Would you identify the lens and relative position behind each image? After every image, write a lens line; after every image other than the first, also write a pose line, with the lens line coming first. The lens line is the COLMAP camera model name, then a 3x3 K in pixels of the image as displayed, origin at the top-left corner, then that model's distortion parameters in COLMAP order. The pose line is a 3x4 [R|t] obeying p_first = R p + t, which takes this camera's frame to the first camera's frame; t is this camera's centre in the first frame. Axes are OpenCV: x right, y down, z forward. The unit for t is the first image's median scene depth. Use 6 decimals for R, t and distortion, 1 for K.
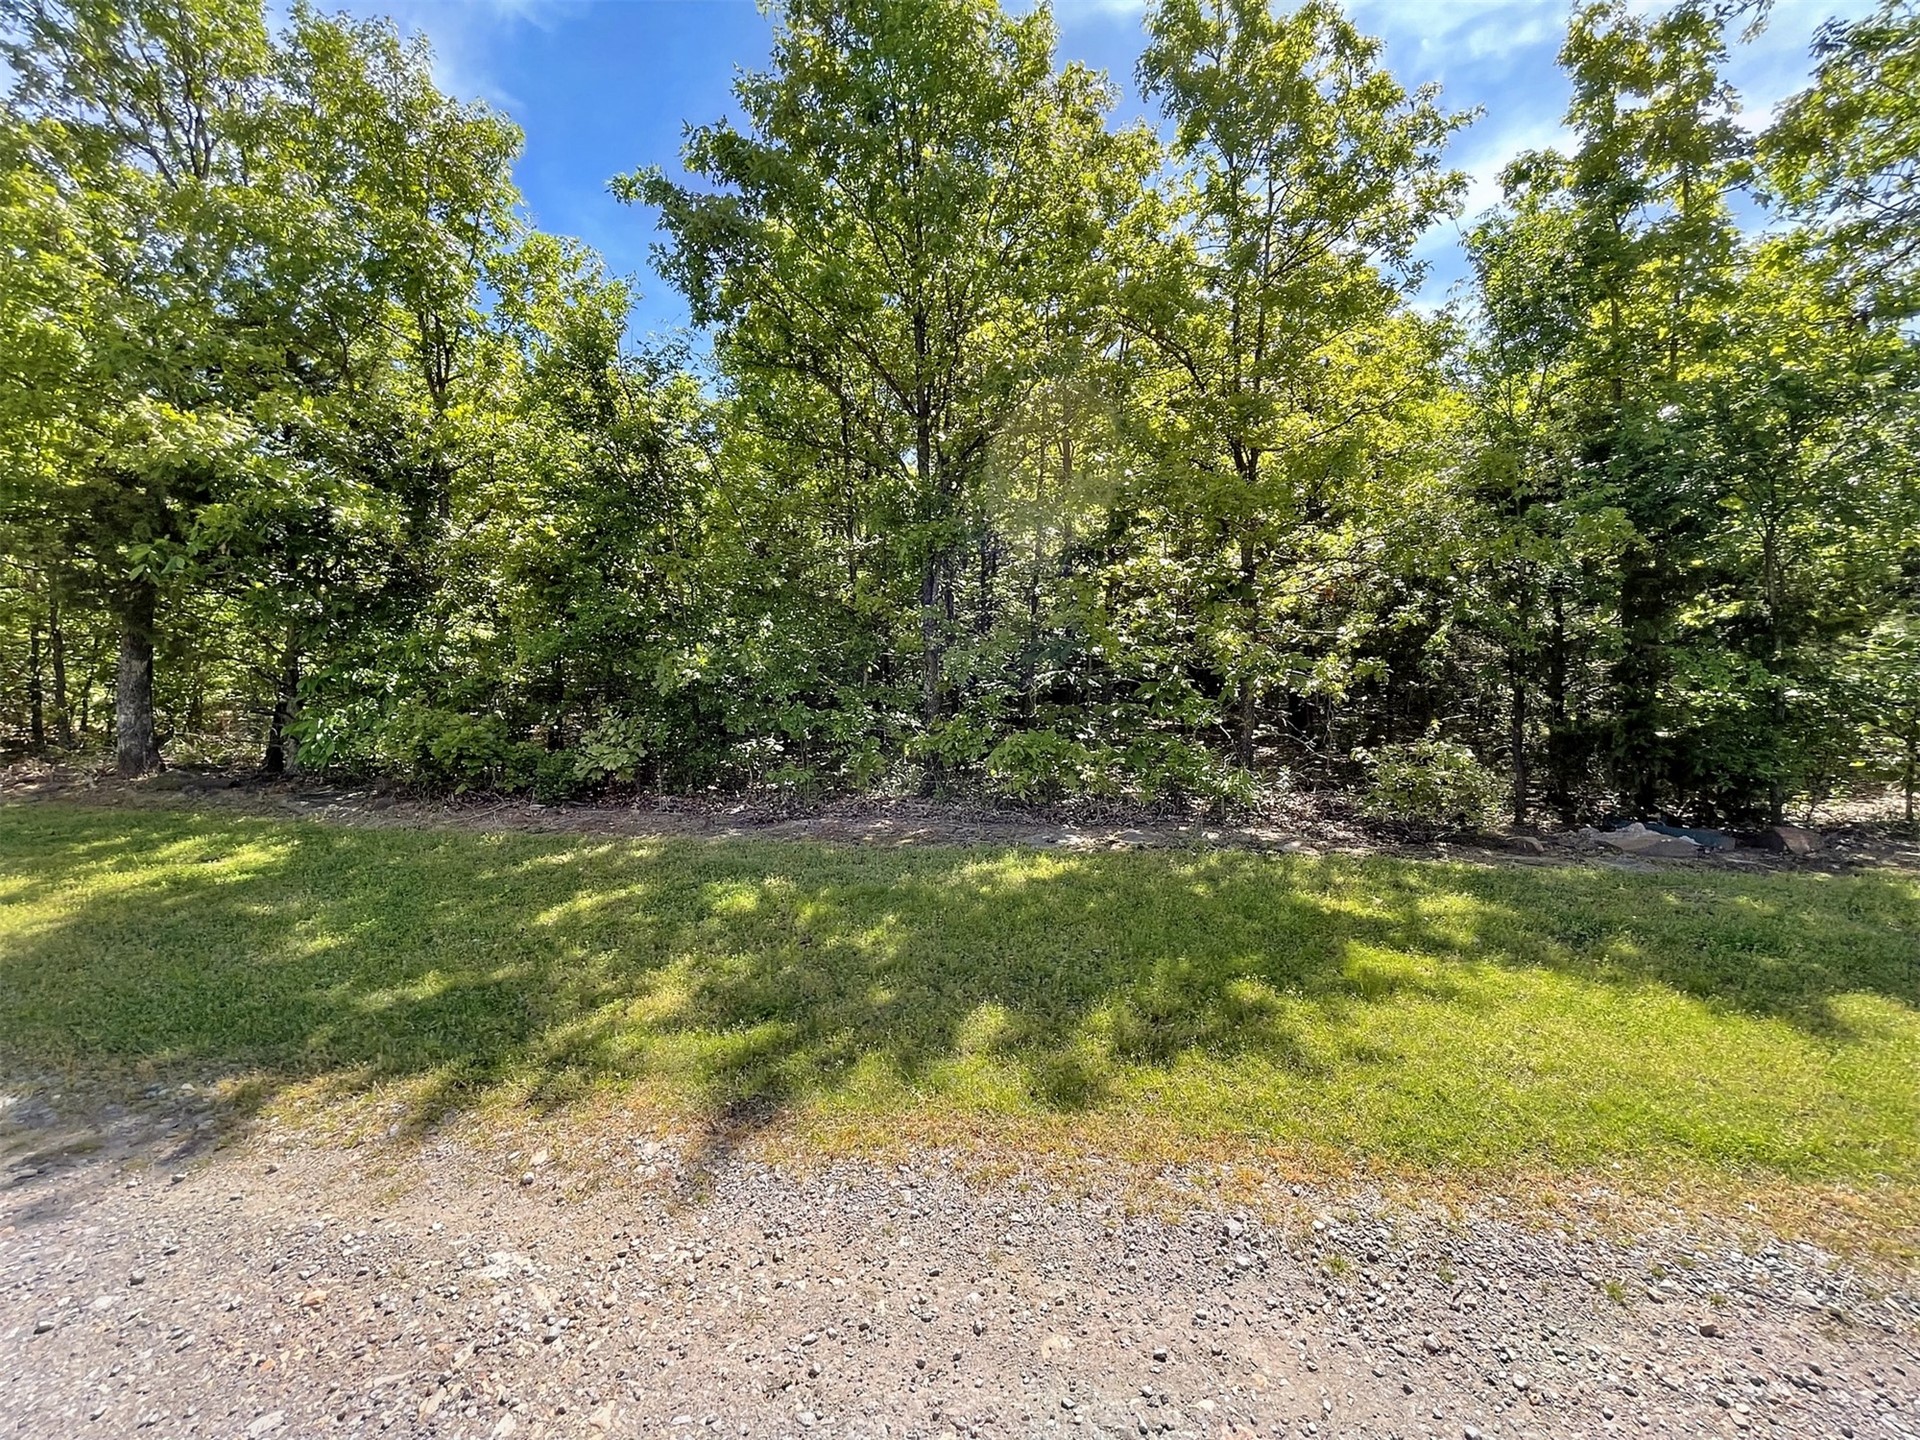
lens RADIAL K [[775.7, 0, 954.9], [0, 775.7, 724.3], [0, 0, 1]] dist [-0.000412, 0.000094]
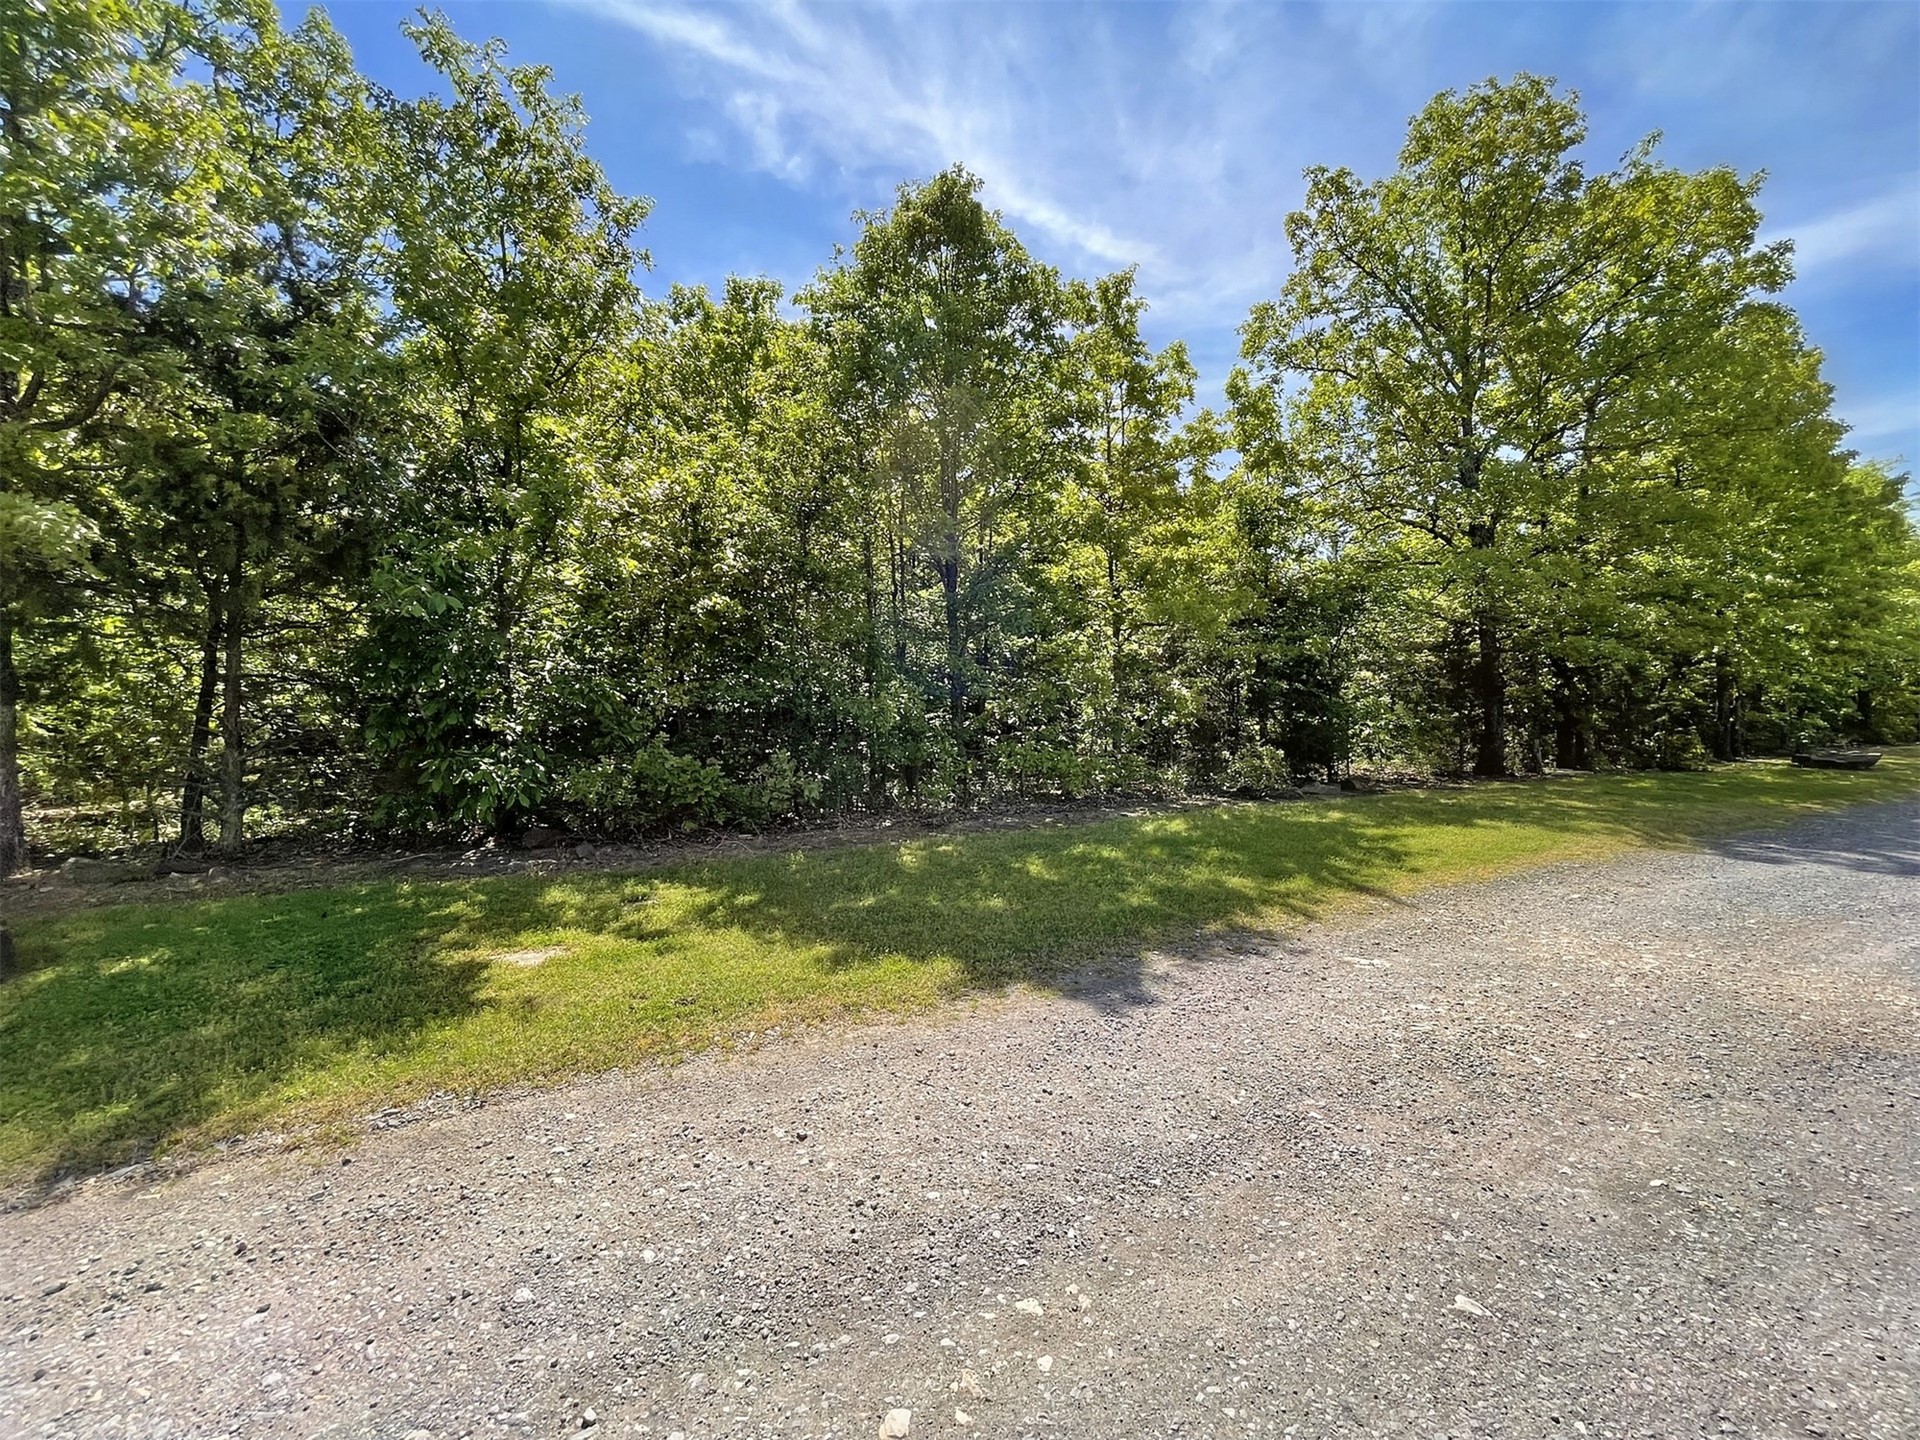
lens RADIAL K [[775.7, 0, 954.9], [0, 775.7, 724.3], [0, 0, 1]] dist [-0.000412, 0.000094]
pose [[0.793565, -0.017167, 0.608244, -0.959084], [0.044437, 0.998568, -0.029794, -0.009292], [-0.606861, 0.050672, 0.793191, -0.071589]]
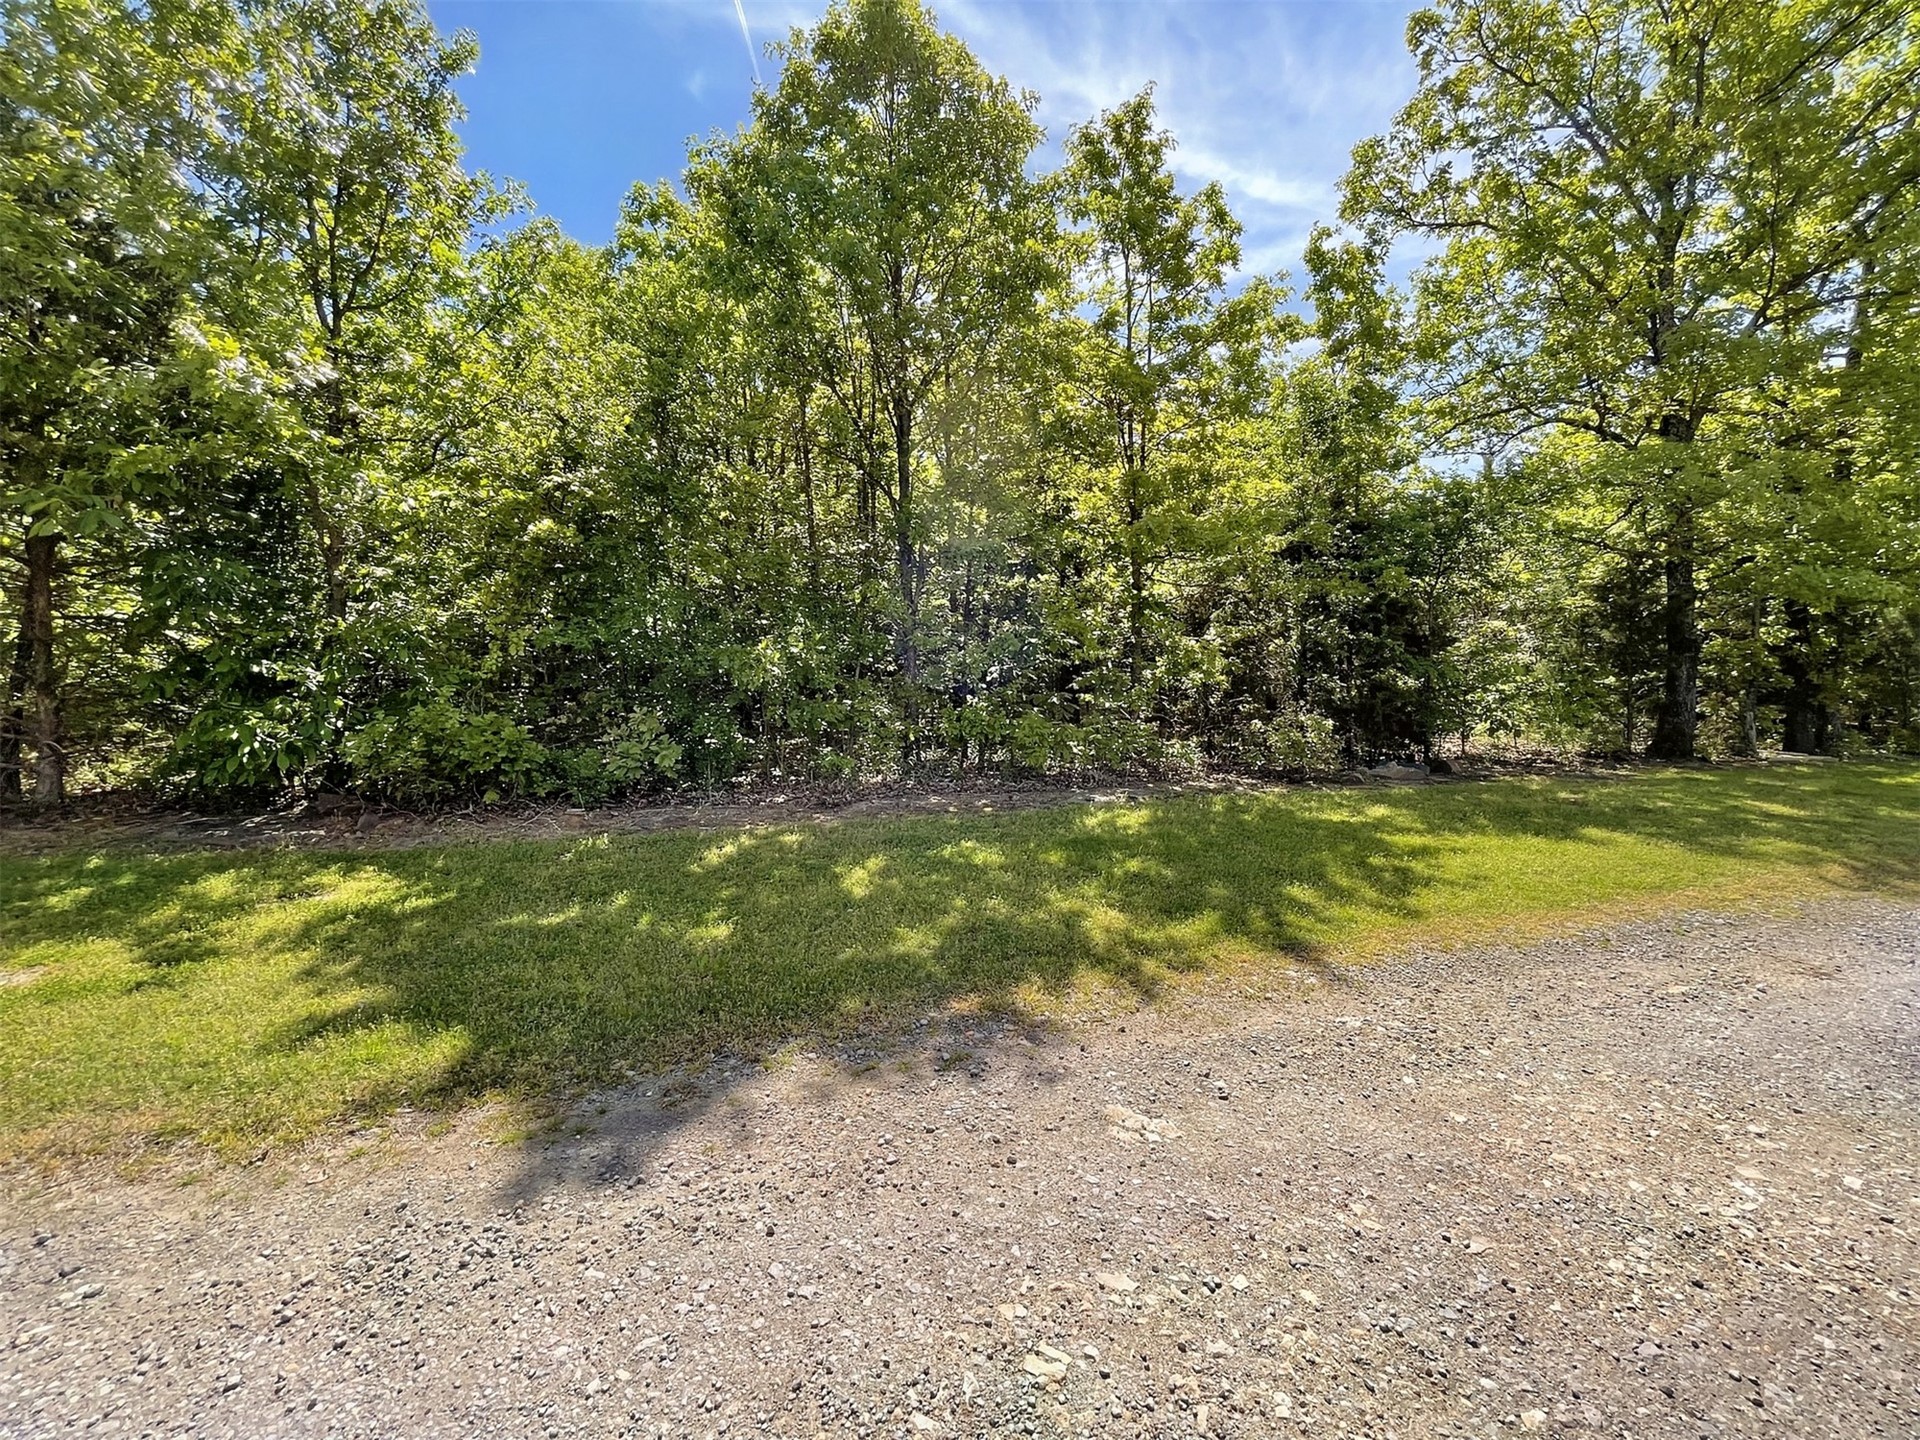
lens RADIAL K [[782.3, 0, 954.6], [0, 782.3, 720.5], [0, 0, 1]] dist [-0.002246, -0.000053]
pose [[0.893091, -0.028538, 0.448970, -0.541285], [0.024957, 0.999592, 0.013893, -0.004914], [-0.449183, -0.001203, 0.893439, -0.040341]]
